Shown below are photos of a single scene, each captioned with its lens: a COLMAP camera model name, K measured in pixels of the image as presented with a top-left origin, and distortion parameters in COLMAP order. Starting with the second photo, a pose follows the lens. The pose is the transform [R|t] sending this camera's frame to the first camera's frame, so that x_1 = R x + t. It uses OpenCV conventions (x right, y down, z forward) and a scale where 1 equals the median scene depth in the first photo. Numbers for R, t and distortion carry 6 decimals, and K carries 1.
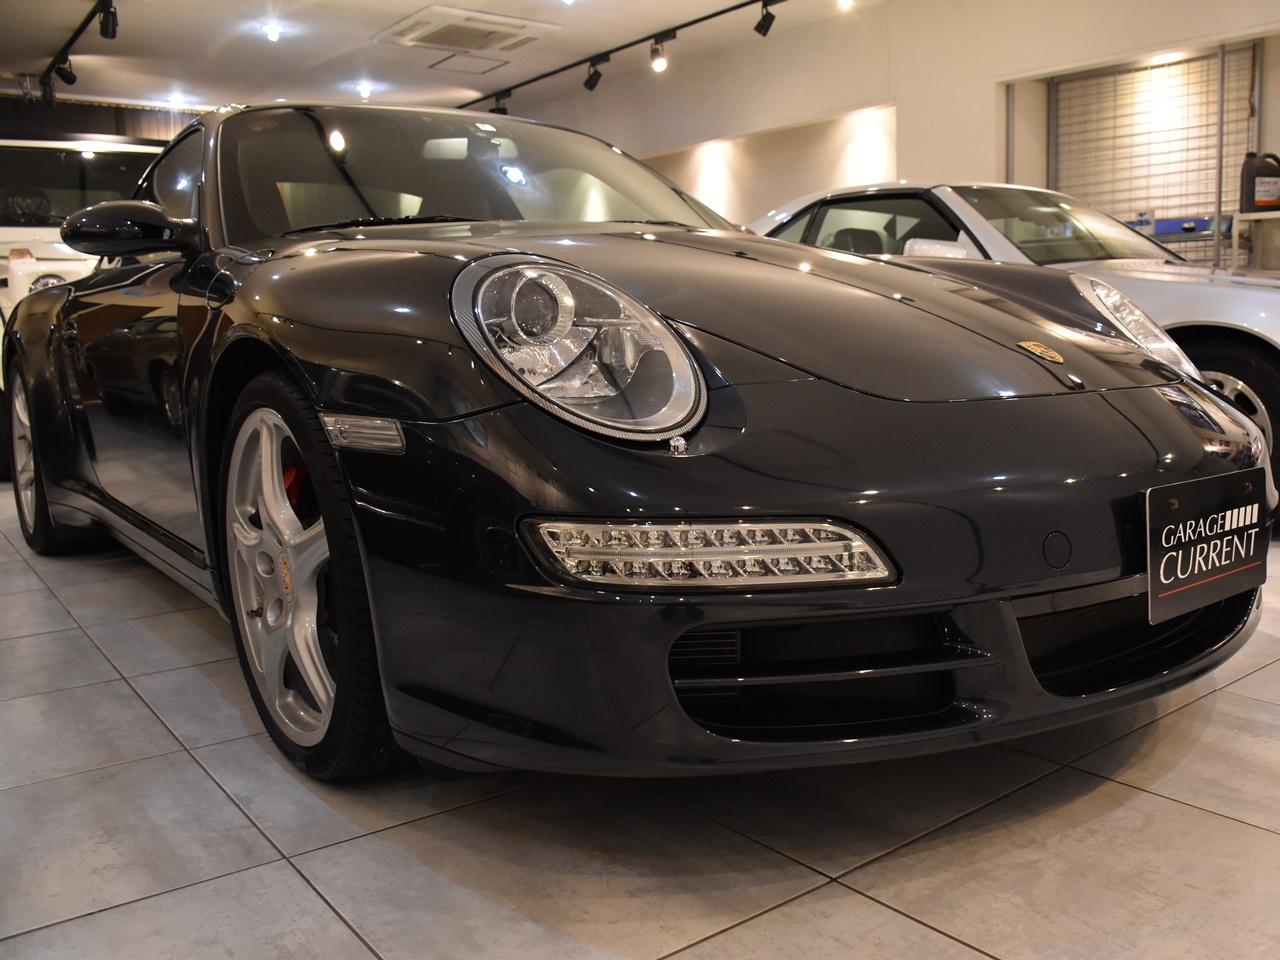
lens RADIAL K [[1140.9, 0, 707.6], [0, 1140.9, 477.5], [0, 0, 1]] dist [-0.154922, 0.121530]
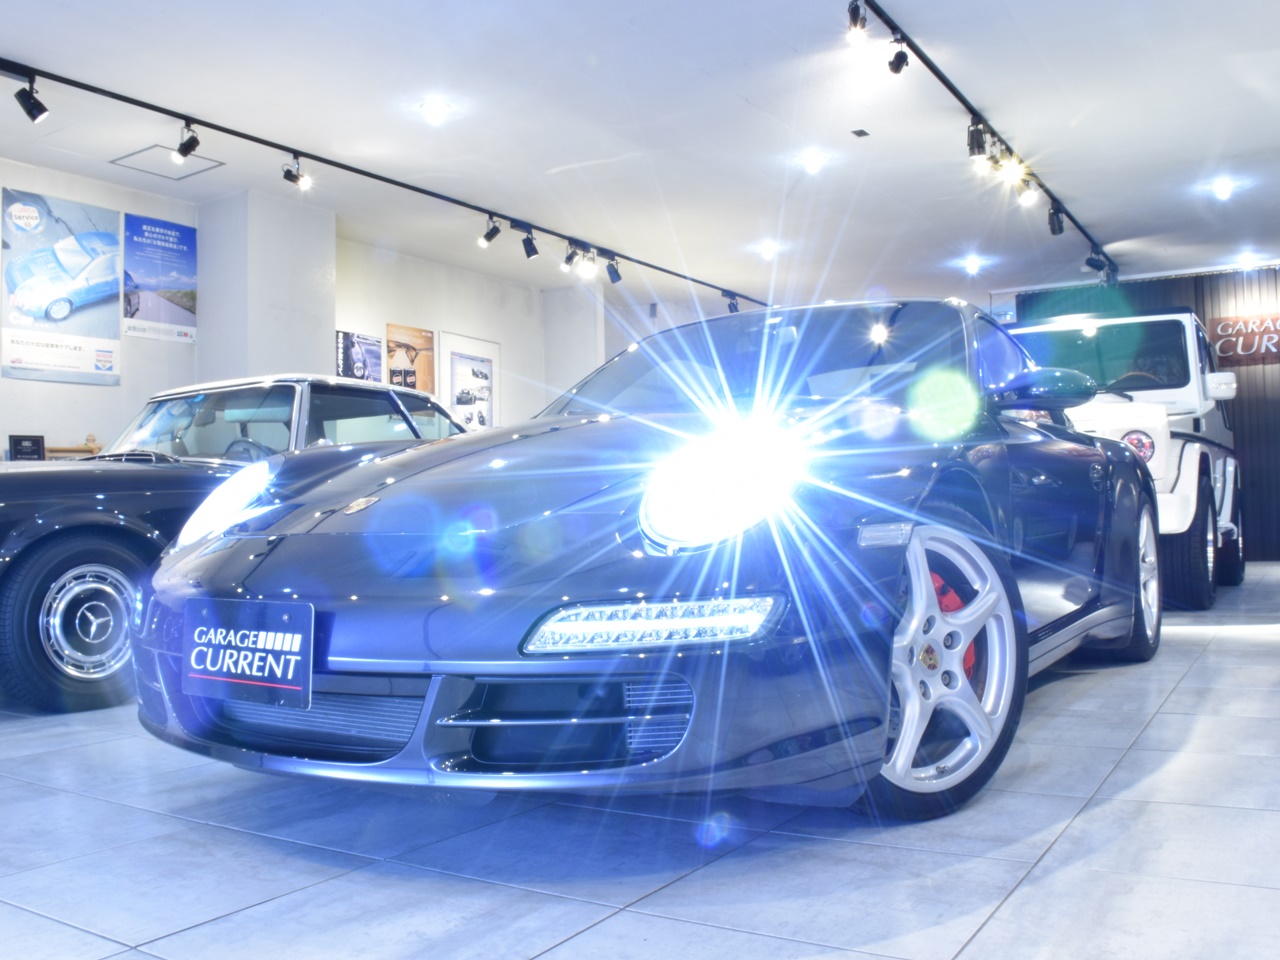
lens RADIAL K [[1169.7, 0, 640.0], [0, 1169.7, 480.0], [0, 0, 1]] dist [-0.120556, 0.015718]
pose [[0.304683, -0.016306, -0.952314, 0.545145], [-0.115102, 0.991895, -0.053809, -0.035005], [0.945473, 0.126008, 0.300336, 0.297580]]
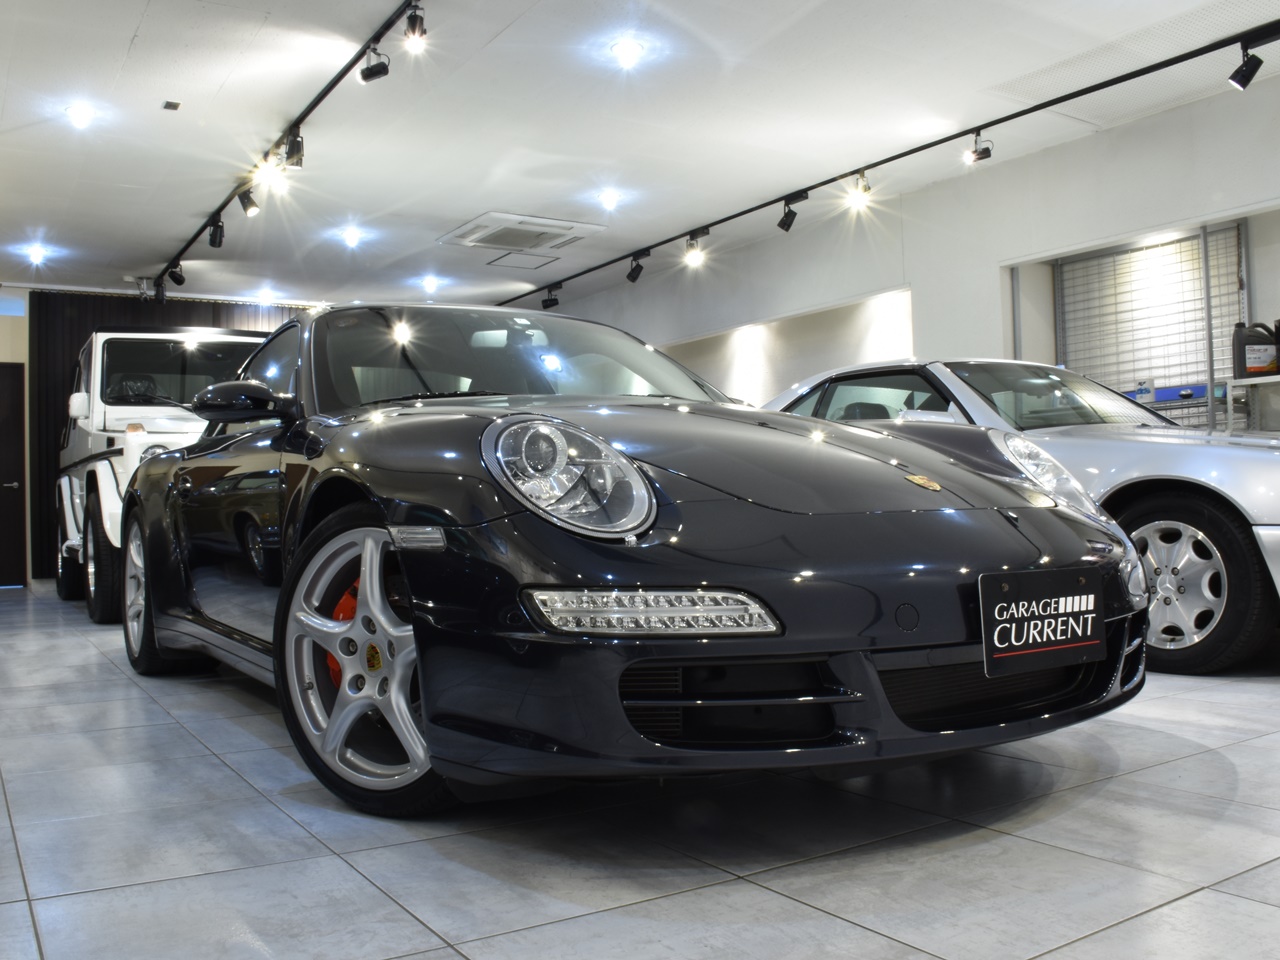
lens RADIAL K [[1169.7, 0, 640.0], [0, 1169.7, 480.0], [0, 0, 1]] dist [-0.120556, 0.015718]
pose [[0.993753, -0.007573, -0.111345, 0.038932], [-0.010073, 0.987536, -0.157068, 0.033154], [0.111147, 0.157209, 0.981291, -0.119515]]
